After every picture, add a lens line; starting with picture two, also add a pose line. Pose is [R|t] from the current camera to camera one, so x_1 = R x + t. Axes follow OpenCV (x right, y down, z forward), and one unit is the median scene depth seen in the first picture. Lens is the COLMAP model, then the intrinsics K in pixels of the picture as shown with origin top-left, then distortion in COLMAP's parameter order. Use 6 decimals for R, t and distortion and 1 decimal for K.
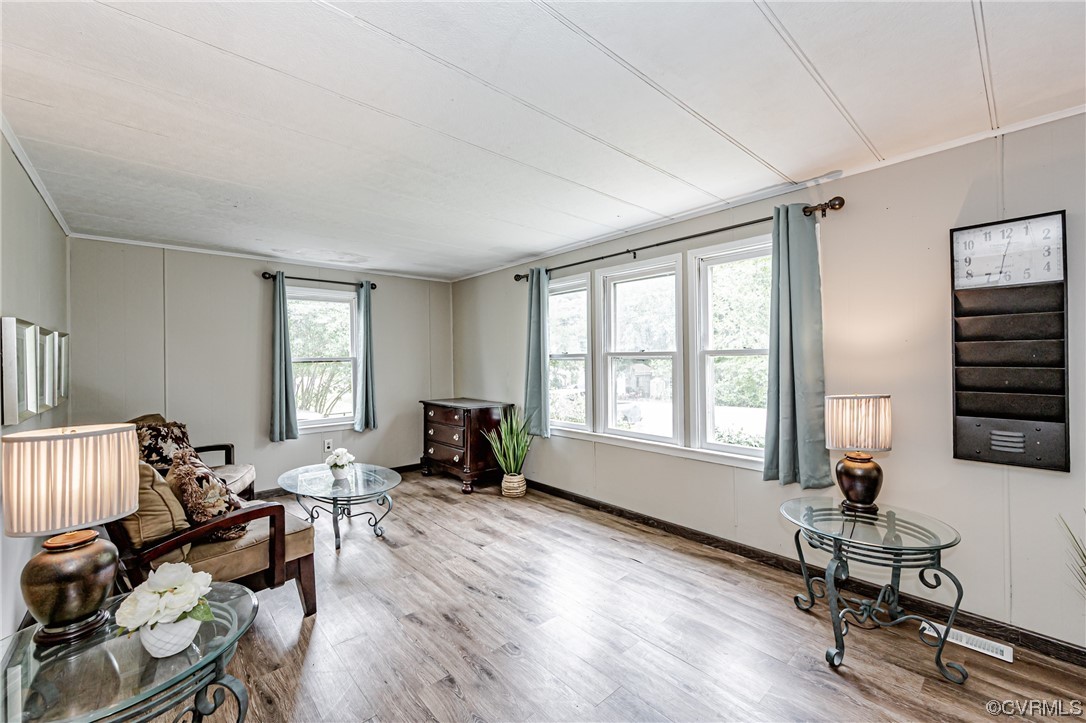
lens RADIAL K [[436.9, 0, 540.5], [0, 436.9, 357.0], [0, 0, 1]] dist [-0.000370, -0.000162]
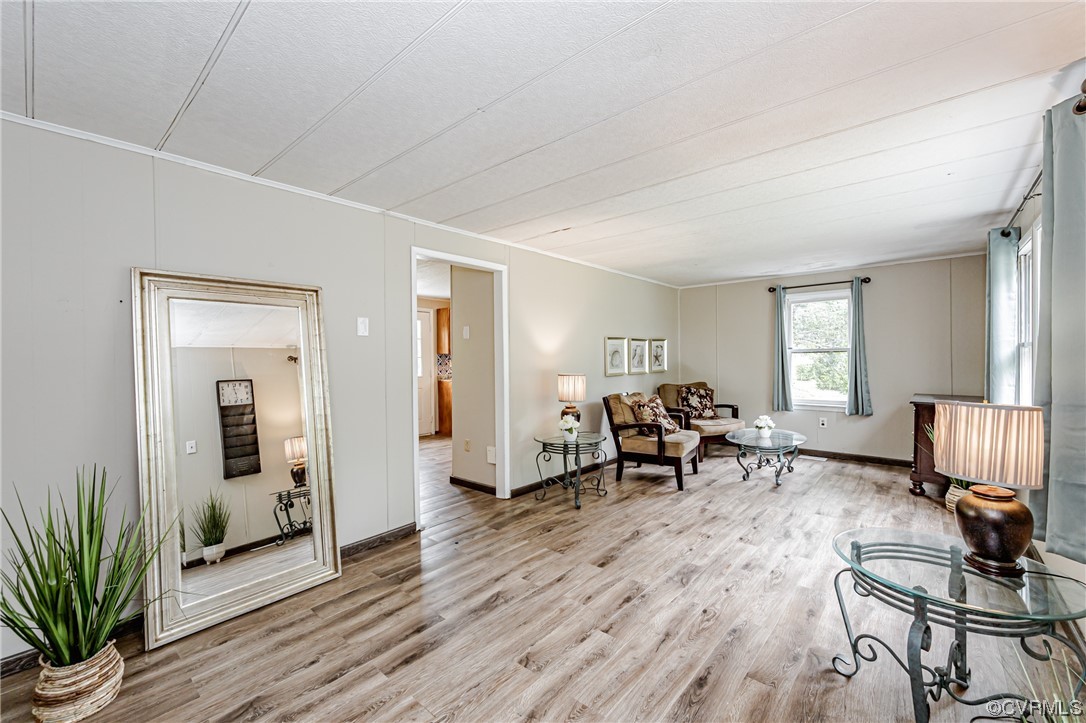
lens RADIAL K [[443.2, 0, 542.7], [0, 443.2, 358.9], [0, 0, 1]] dist [-0.001184, -0.000195]
pose [[0.123094, 0.015303, -0.992277, 0.942944], [0.014823, 0.999741, 0.017257, -0.004775], [0.992284, -0.016833, 0.122835, 0.150751]]
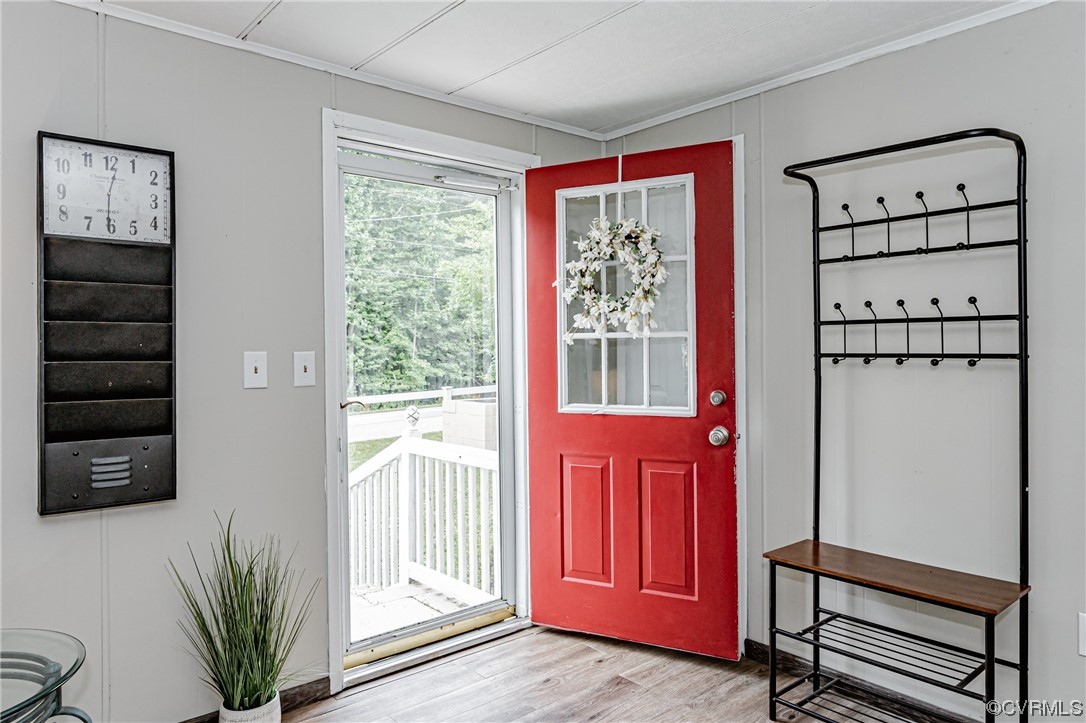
lens RADIAL K [[719.6, 0, 542.2], [0, 719.6, 348.2], [0, 0, 1]] dist [-0.001365, -0.000616]
pose [[0.022188, 0.011750, 0.999685, -0.015478], [0.000146, 0.999931, -0.011756, 0.010467], [-0.999754, 0.000407, 0.022185, 0.202464]]
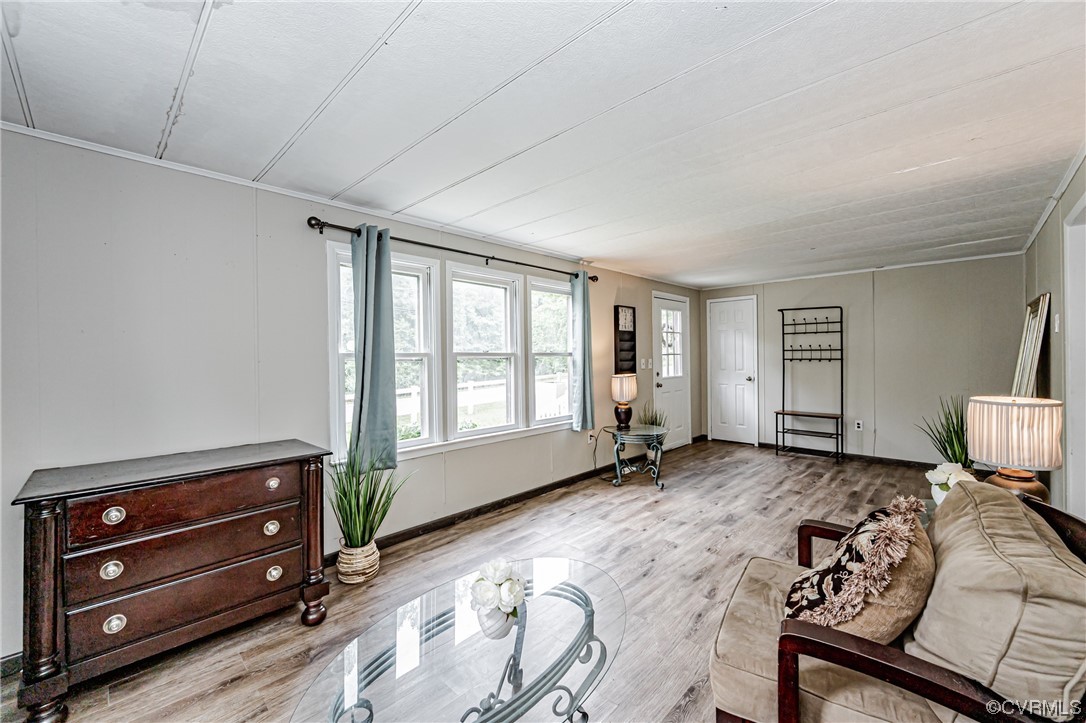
lens RADIAL K [[434.4, 0, 542.6], [0, 434.4, 355.2], [0, 0, 1]] dist [-0.000320, -0.000068]
pose [[-0.070113, 0.015636, 0.997416, -0.991937], [0.005620, 0.999867, -0.015280, 0.014370], [-0.997523, 0.004534, -0.070192, 1.099056]]
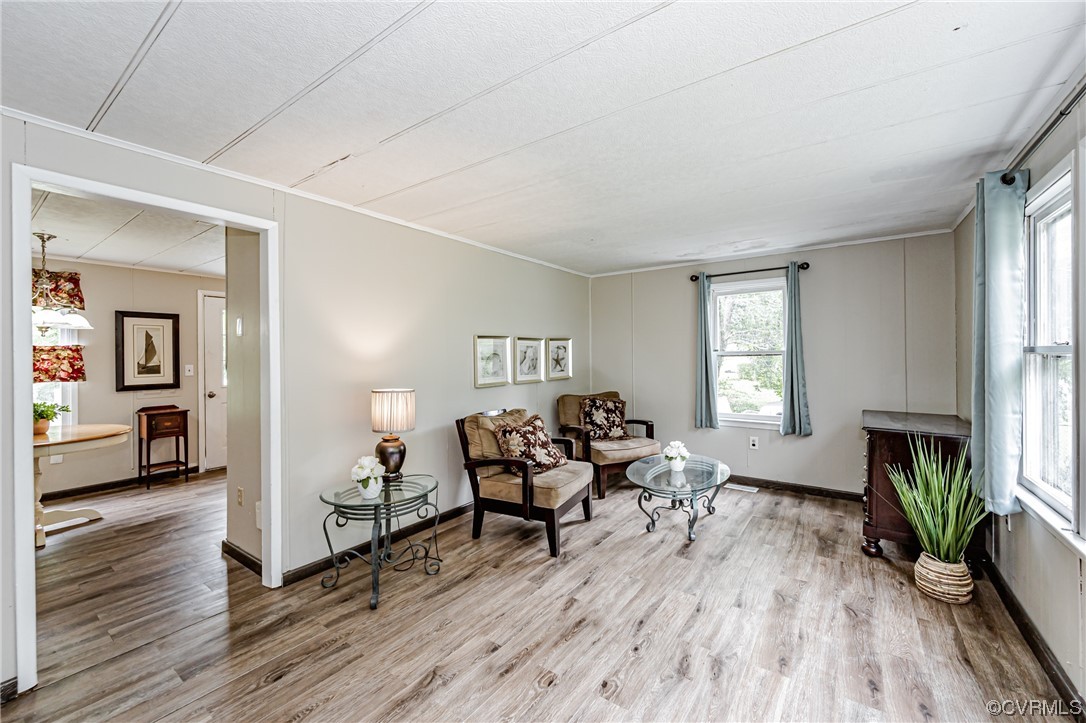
lens RADIAL K [[434.4, 0, 542.6], [0, 434.4, 355.2], [0, 0, 1]] dist [-0.000320, -0.000068]
pose [[0.215560, 0.011047, -0.976428, 0.529357], [0.011649, 0.999836, 0.013883, -0.013201], [0.976421, -0.014367, 0.215396, 0.528128]]
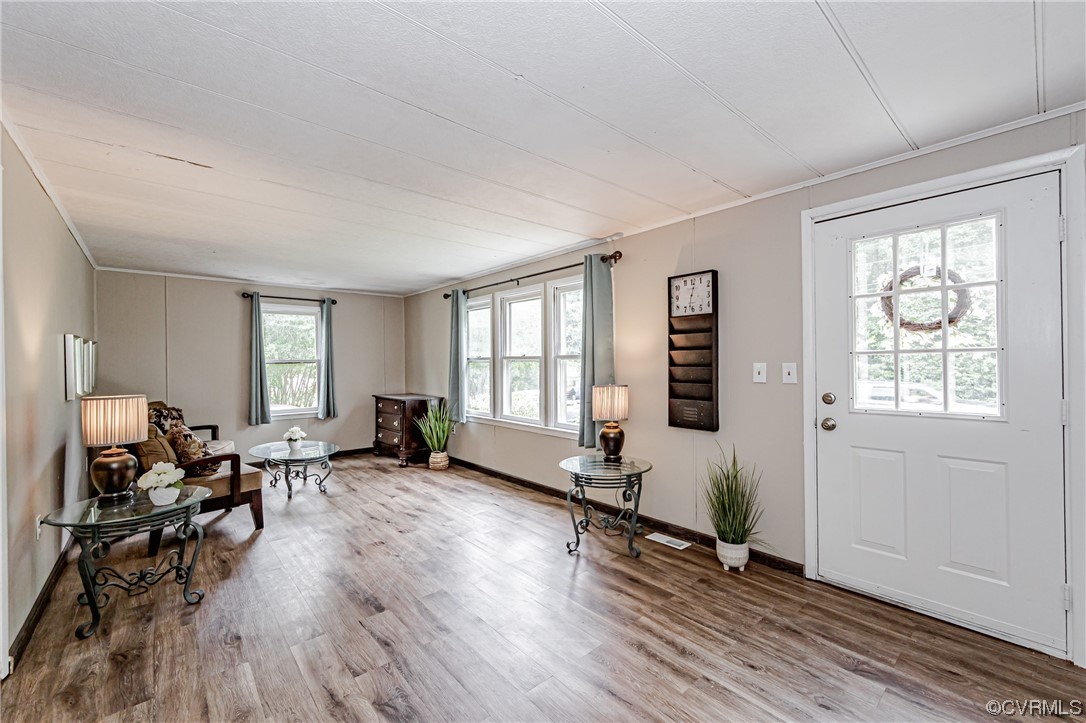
lens RADIAL K [[440.7, 0, 540.1], [0, 440.7, 363.2], [0, 0, 1]] dist [-0.001553, -0.000267]
pose [[0.999903, 0.003327, -0.013538, 0.352156], [-0.003230, 0.999969, 0.007209, -0.000137], [0.013562, -0.007165, 0.999882, -0.385923]]
